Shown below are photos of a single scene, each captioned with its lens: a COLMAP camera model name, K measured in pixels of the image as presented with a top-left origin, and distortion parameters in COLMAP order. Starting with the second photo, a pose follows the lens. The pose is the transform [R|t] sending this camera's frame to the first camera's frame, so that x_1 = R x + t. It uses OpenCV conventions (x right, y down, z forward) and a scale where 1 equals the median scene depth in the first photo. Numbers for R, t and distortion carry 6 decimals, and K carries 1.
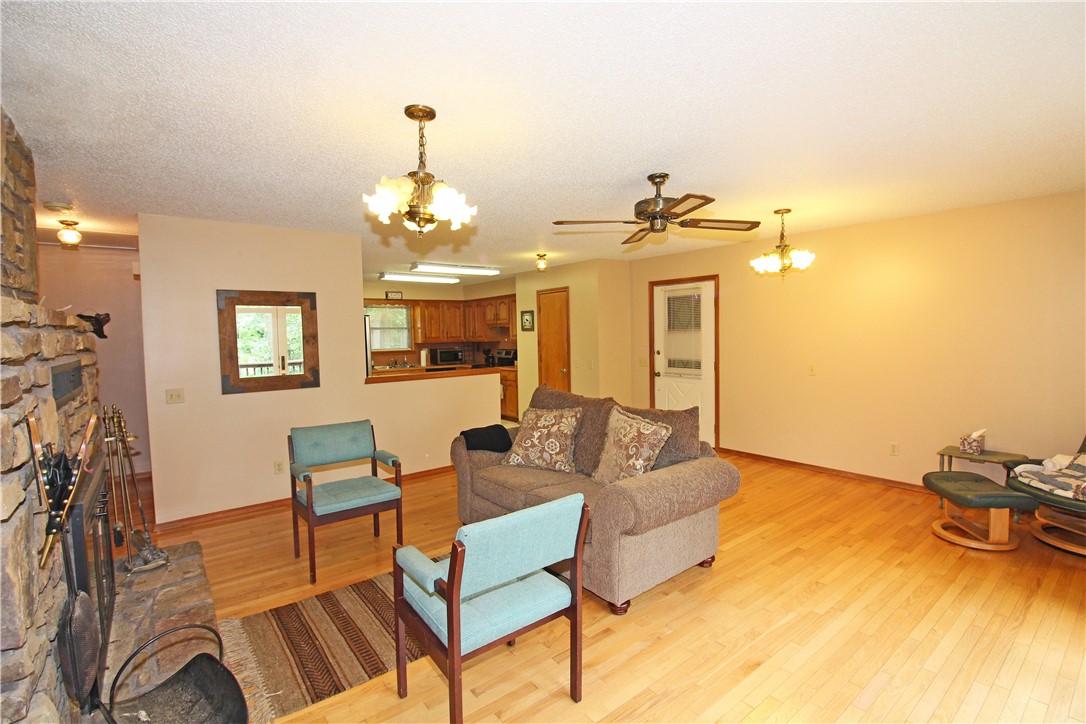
lens RADIAL K [[499.1, 0, 537.1], [0, 499.1, 371.6], [0, 0, 1]] dist [-0.009360, -0.006160]
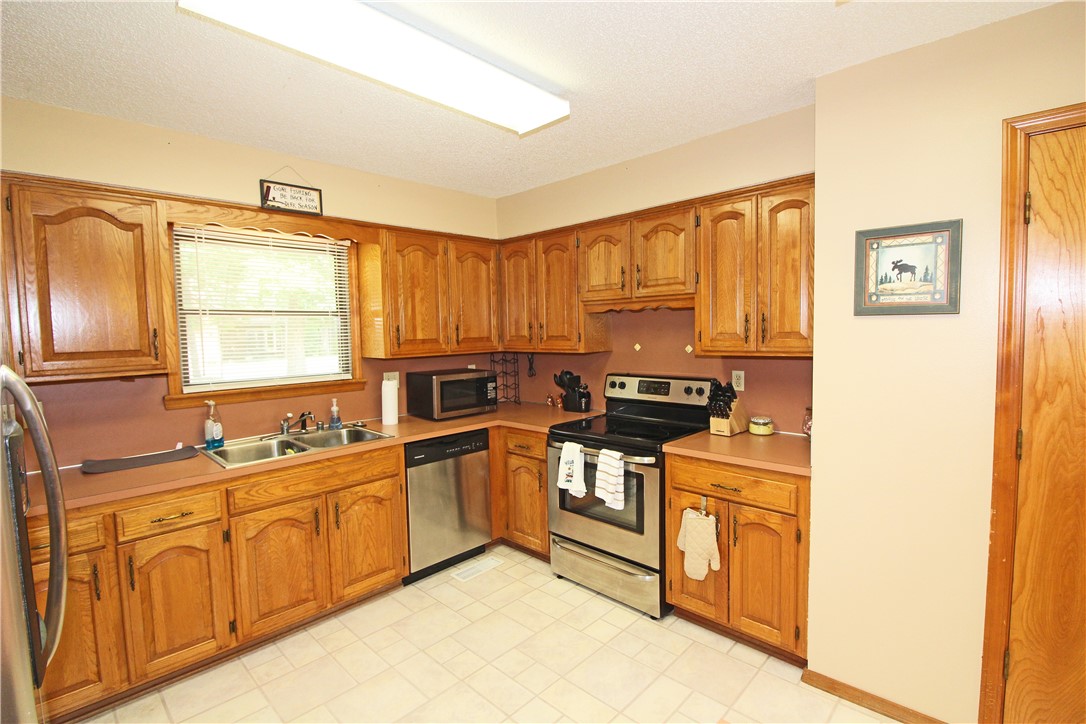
lens RADIAL K [[499.1, 0, 544.3], [0, 499.1, 362.7], [0, 0, 1]] dist [-0.009360, -0.006160]
pose [[0.989302, -0.008560, 0.145630, -0.175979], [0.010838, 0.999831, -0.014853, -0.048229], [-0.145478, 0.016273, 0.989228, 0.660959]]
